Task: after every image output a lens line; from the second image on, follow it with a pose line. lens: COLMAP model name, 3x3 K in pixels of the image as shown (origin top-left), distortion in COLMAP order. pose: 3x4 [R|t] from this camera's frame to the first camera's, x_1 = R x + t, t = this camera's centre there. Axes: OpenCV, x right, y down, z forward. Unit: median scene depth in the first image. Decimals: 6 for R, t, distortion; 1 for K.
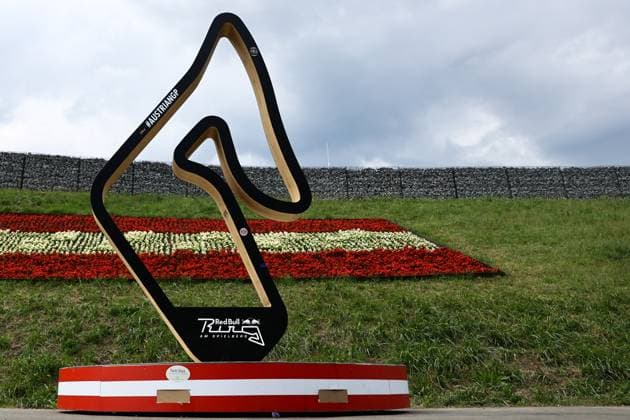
lens RADIAL K [[972.1, 0, 315.0], [0, 972.1, 210.0], [0, 0, 1]] dist [-0.048823, -0.125007]
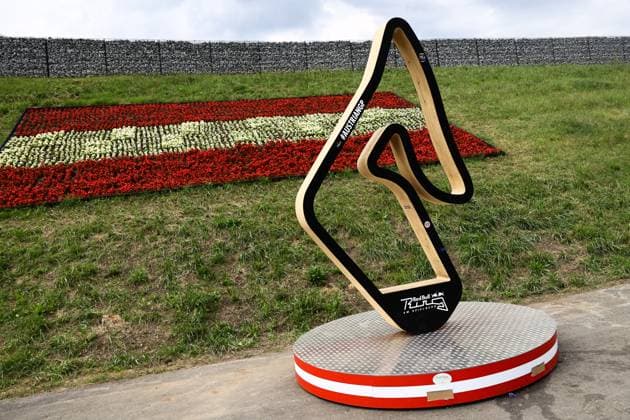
lens RADIAL K [[796.3, 0, 315.0], [0, 796.3, 210.0], [0, 0, 1]] dist [-0.091027, -0.072352]
pose [[0.921011, -0.143591, 0.362106, -0.394624], [-0.045862, 0.883144, 0.466855, -0.318185], [-0.386828, -0.446585, 0.806800, 0.178473]]
